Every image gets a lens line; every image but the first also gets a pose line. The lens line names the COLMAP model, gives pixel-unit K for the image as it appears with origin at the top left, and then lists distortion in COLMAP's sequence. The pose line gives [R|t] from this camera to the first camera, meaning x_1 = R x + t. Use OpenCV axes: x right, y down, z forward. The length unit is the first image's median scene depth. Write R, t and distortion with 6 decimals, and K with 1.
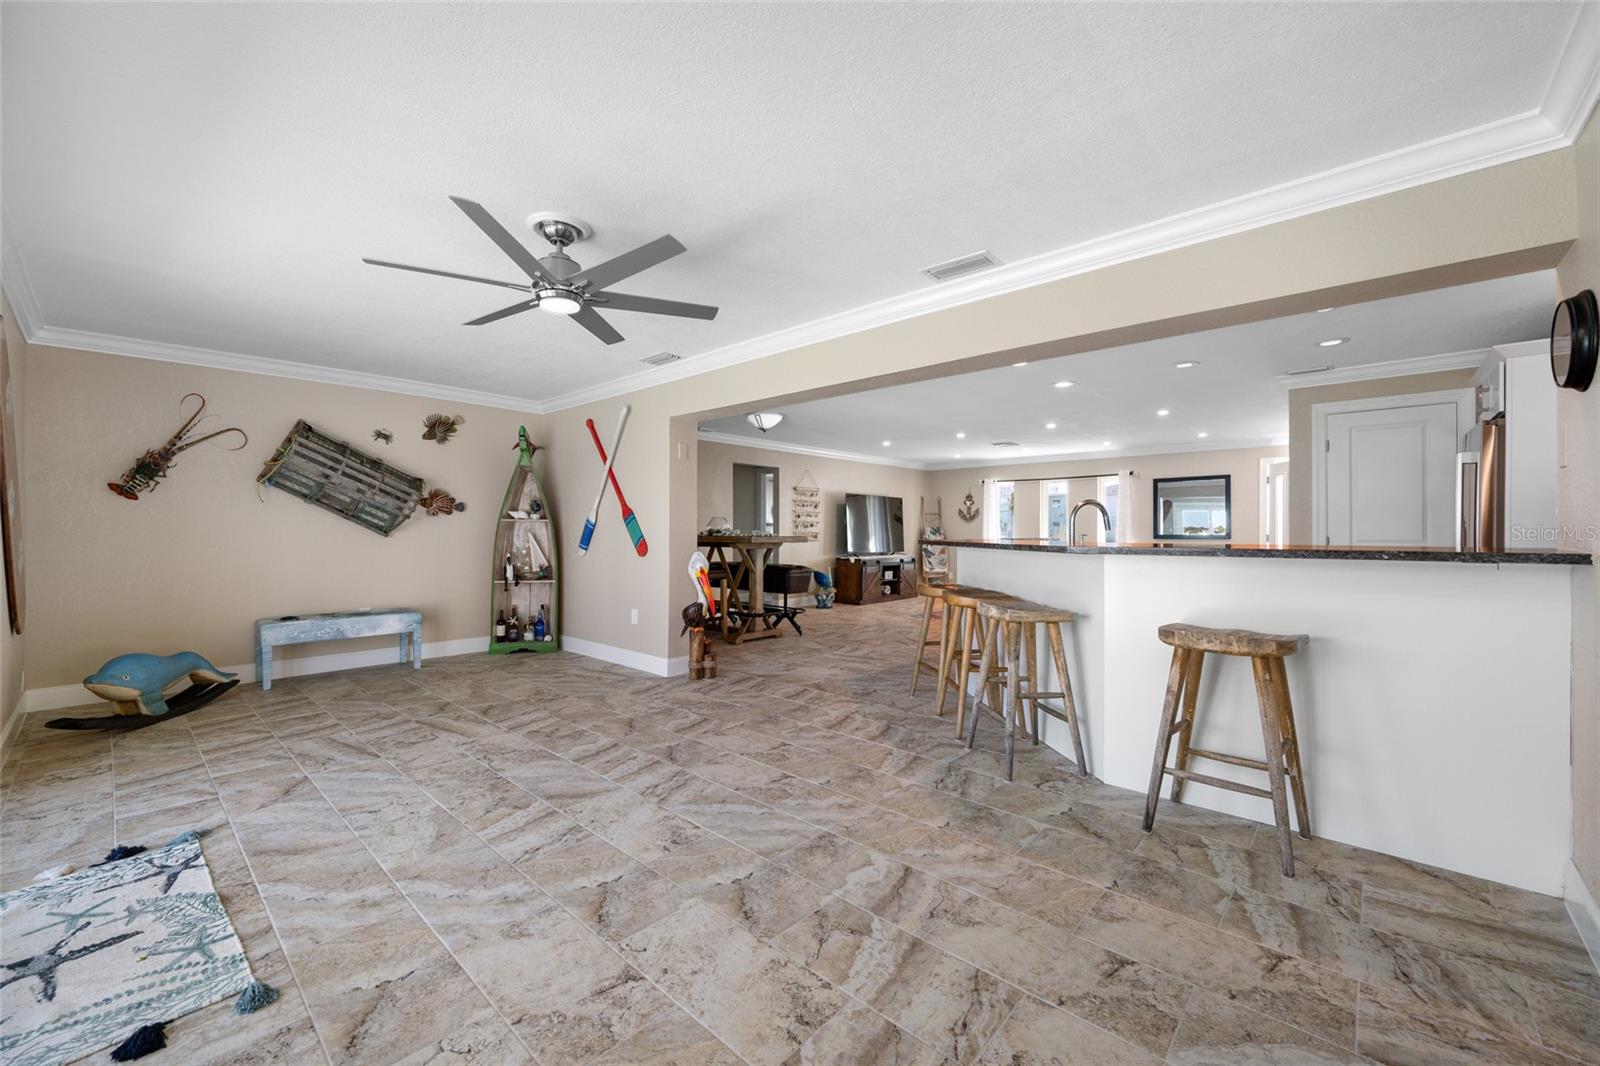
lens RADIAL K [[630.0, 0, 812.2], [0, 630.0, 540.6], [0, 0, 1]] dist [0.001899, -0.000335]
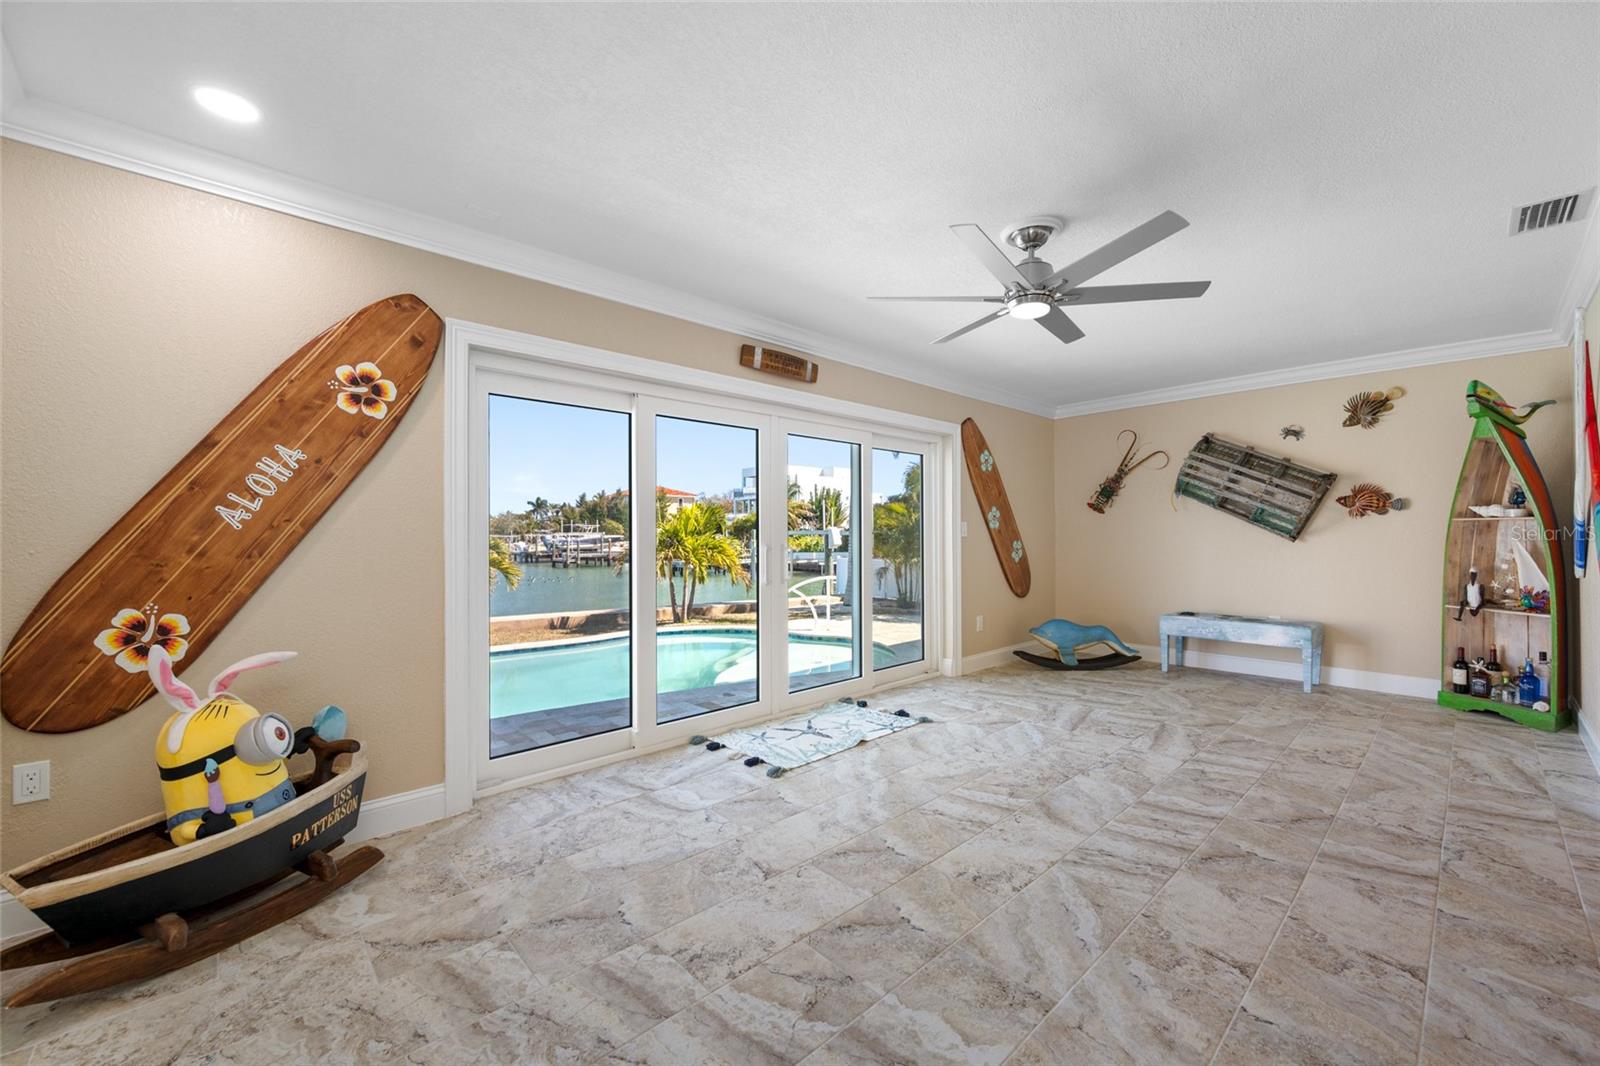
lens RADIAL K [[630.0, 0, 791.6], [0, 630.0, 536.2], [0, 0, 1]] dist [0.001899, -0.000335]
pose [[-0.096714, -0.000320, -0.995312, 0.504643], [-0.012003, 0.999928, 0.000845, -0.010401], [0.995240, 0.012029, -0.096711, 0.572388]]
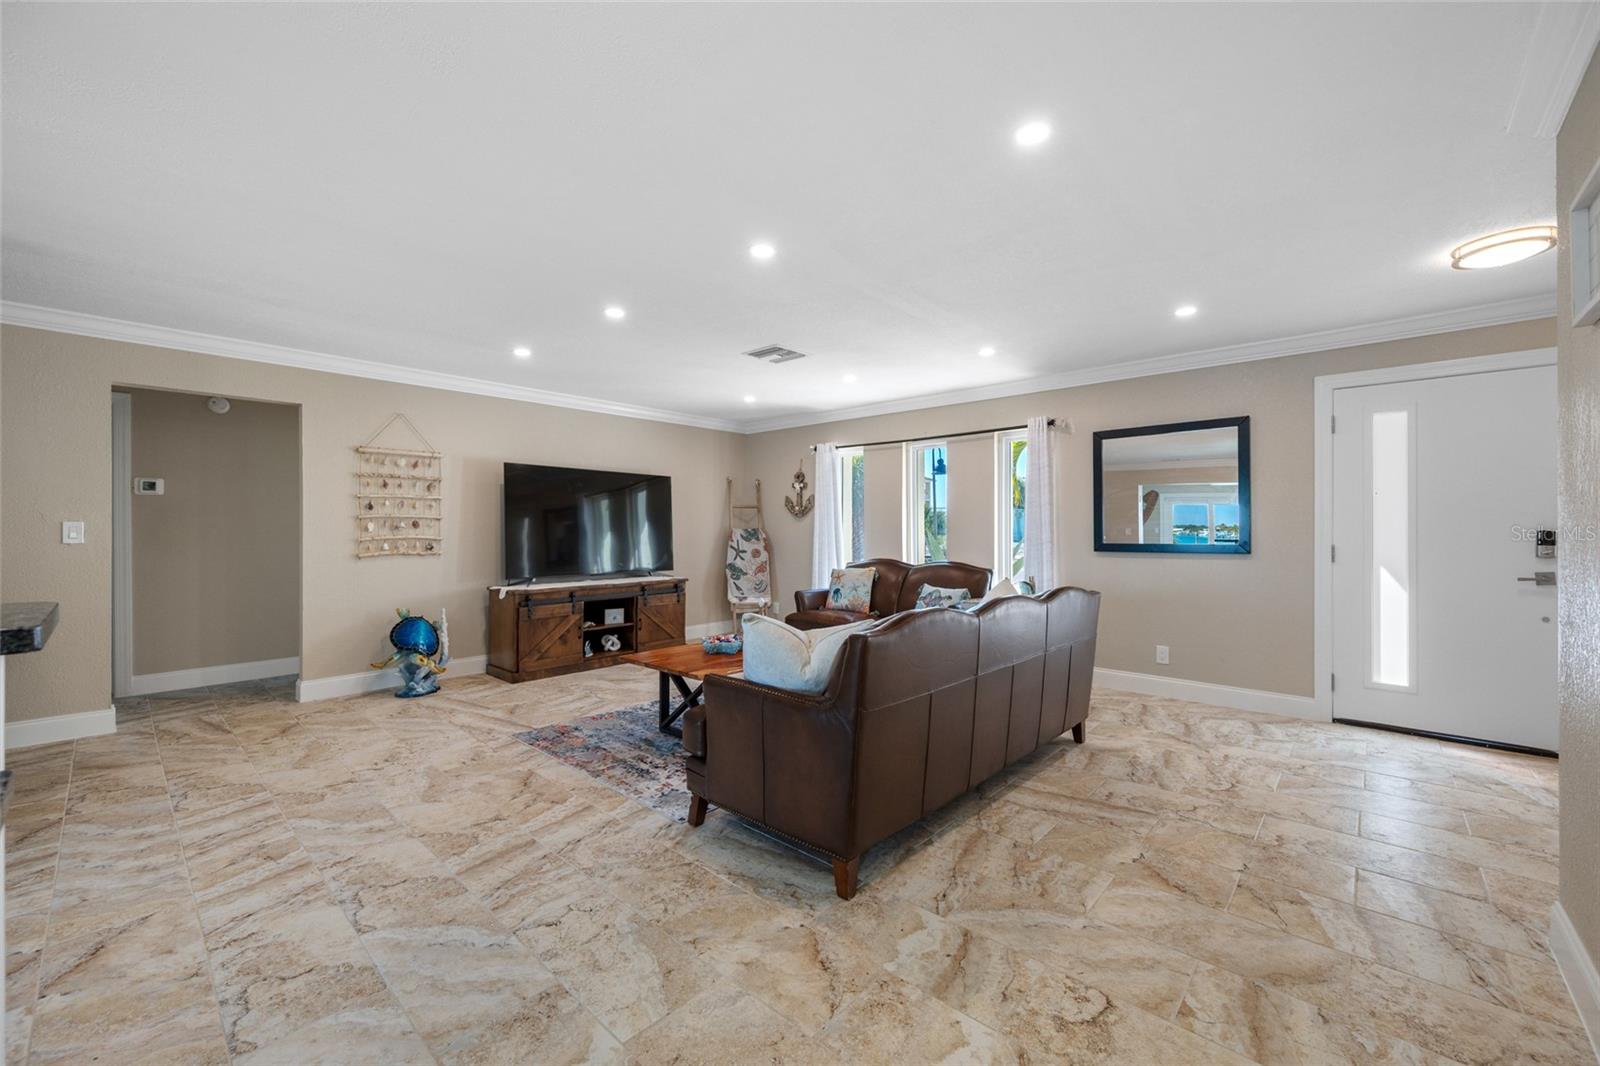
lens RADIAL K [[630.0, 0, 813.8], [0, 630.0, 532.1], [0, 0, 1]] dist [0.001899, -0.000335]
pose [[0.999994, 0.000509, 0.003530, 0.913514], [-0.000458, 0.999898, -0.014289, -0.031579], [-0.003537, 0.014287, 0.999892, 1.440616]]
